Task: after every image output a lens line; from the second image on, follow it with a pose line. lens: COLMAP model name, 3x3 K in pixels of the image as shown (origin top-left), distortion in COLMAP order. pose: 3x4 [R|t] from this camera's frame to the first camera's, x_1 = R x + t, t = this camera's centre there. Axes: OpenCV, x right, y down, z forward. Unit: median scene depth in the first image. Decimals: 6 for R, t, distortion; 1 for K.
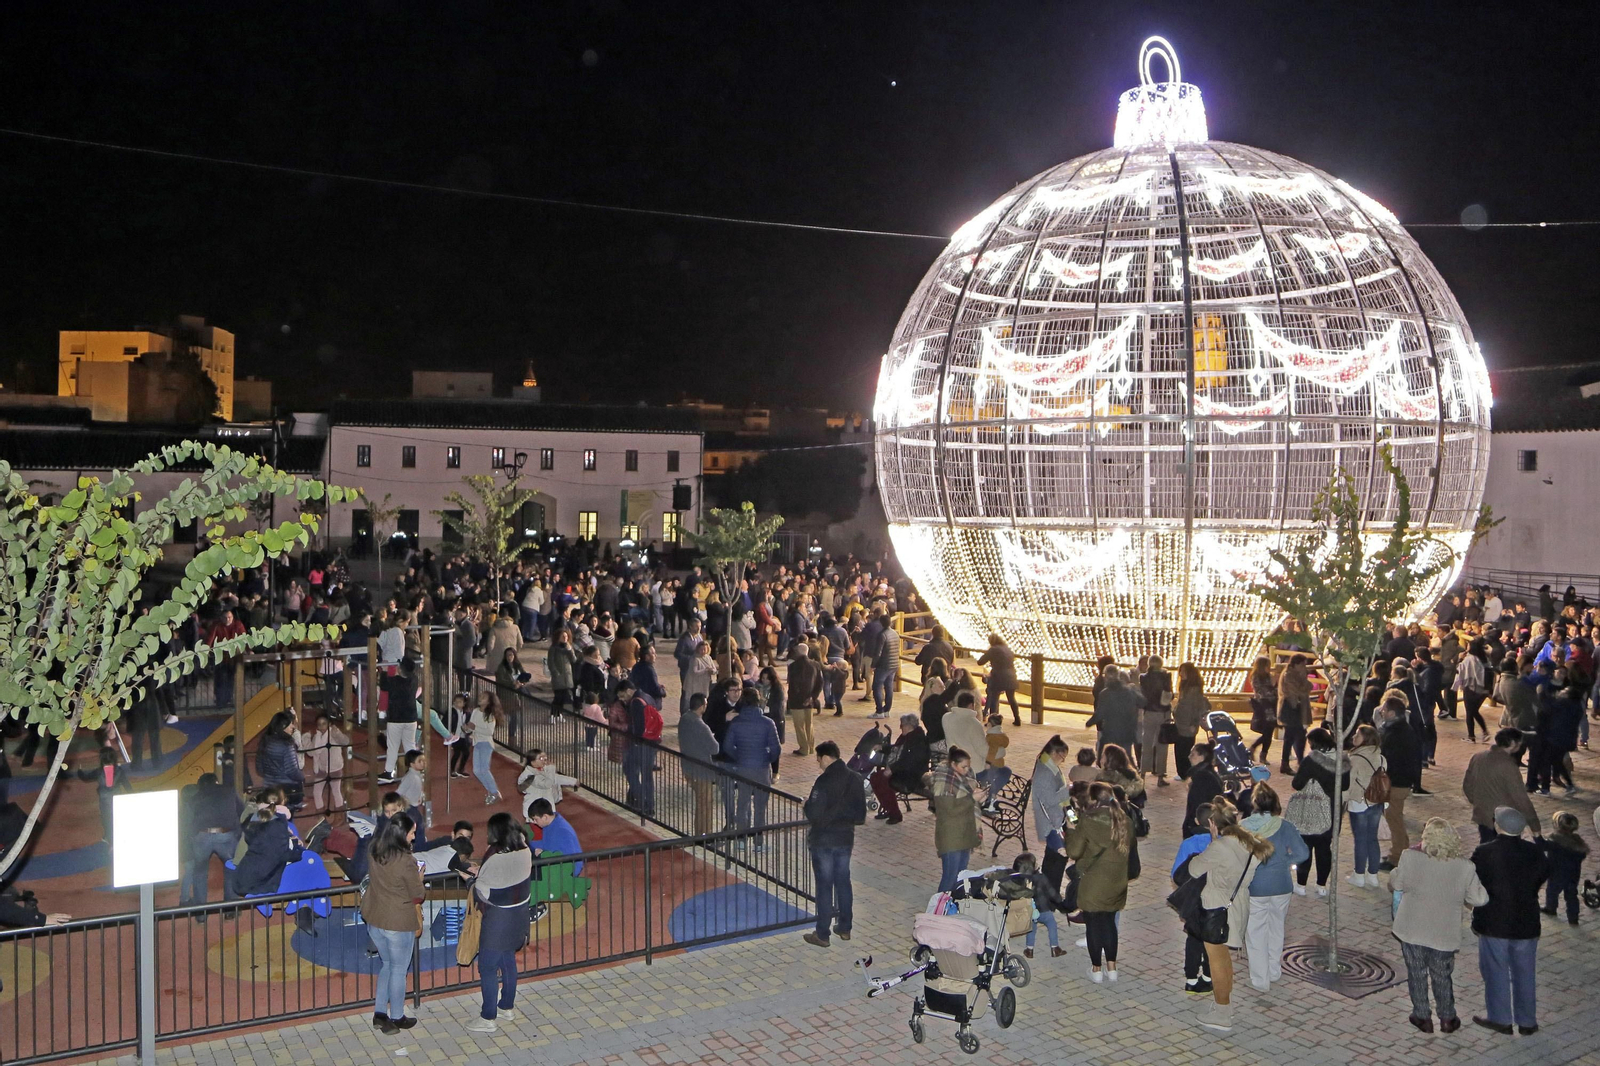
lens RADIAL K [[1215.7, 0, 779.7], [0, 1215.7, 524.7], [0, 0, 1]] dist [-0.123636, 0.079141]
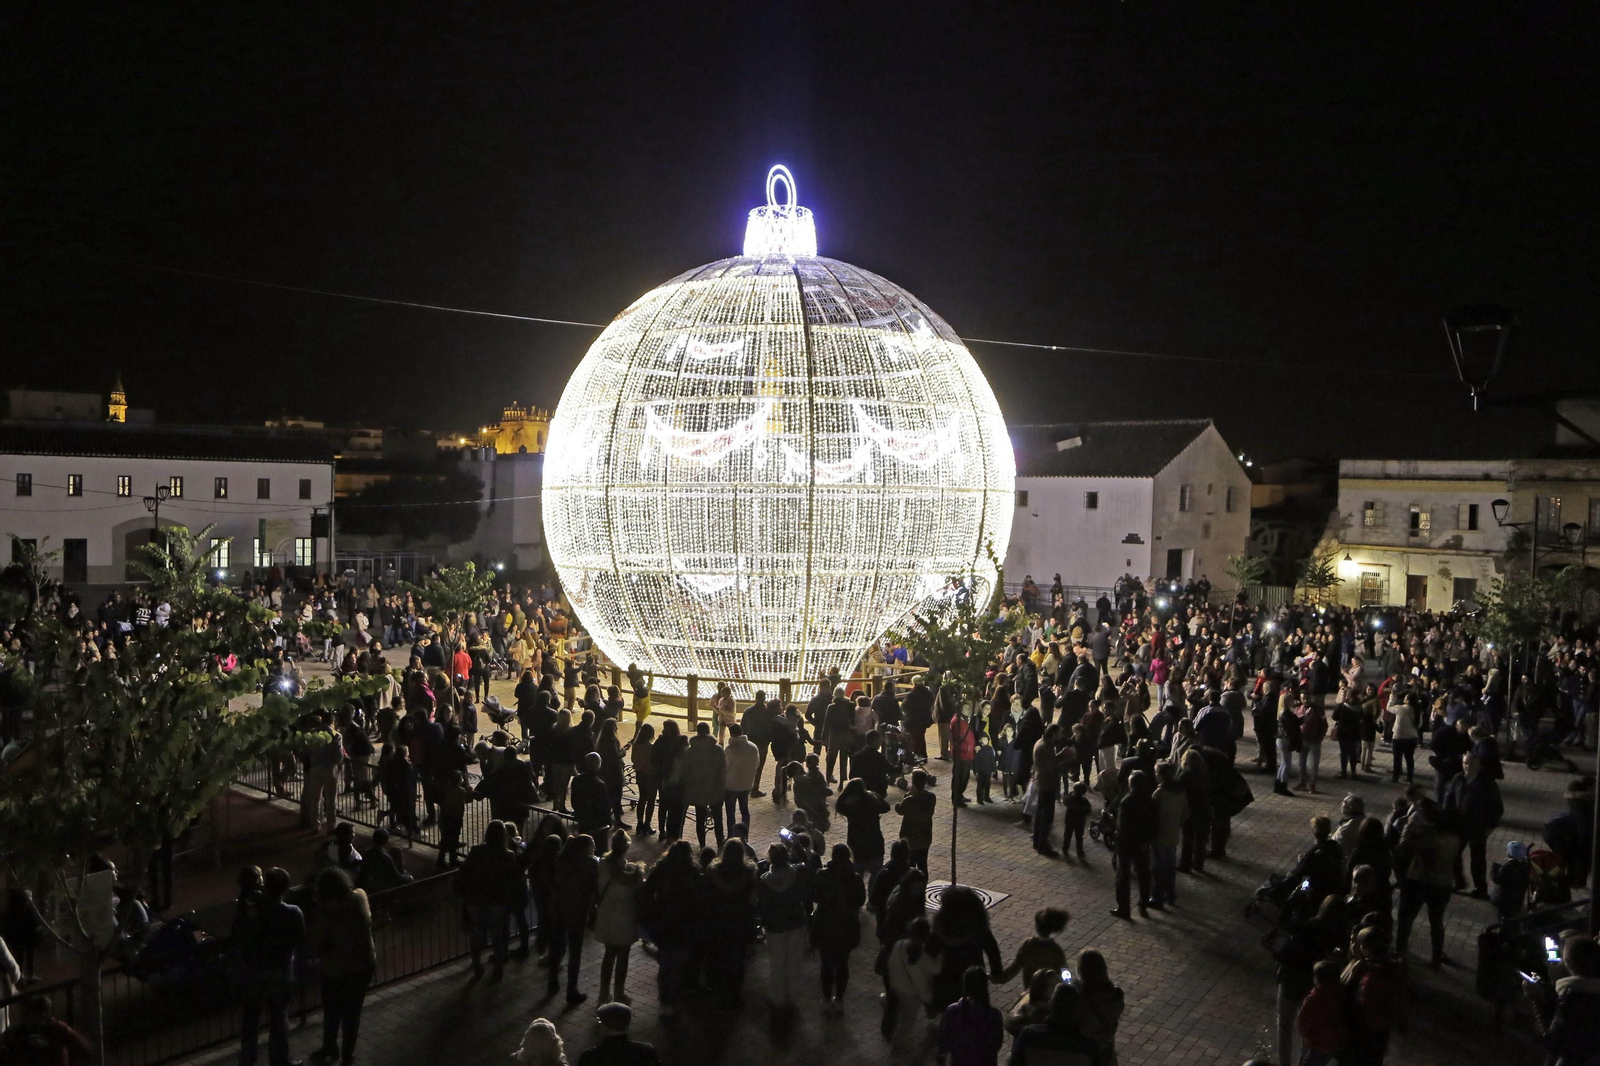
lens RADIAL K [[1215.7, 0, 779.7], [0, 1215.7, 524.7], [0, 0, 1]] dist [-0.123636, 0.079141]
pose [[0.912476, -0.007290, 0.409066, -0.195712], [-0.004751, 0.999585, 0.028412, -0.076114], [-0.409104, -0.027868, 0.912062, -0.149320]]
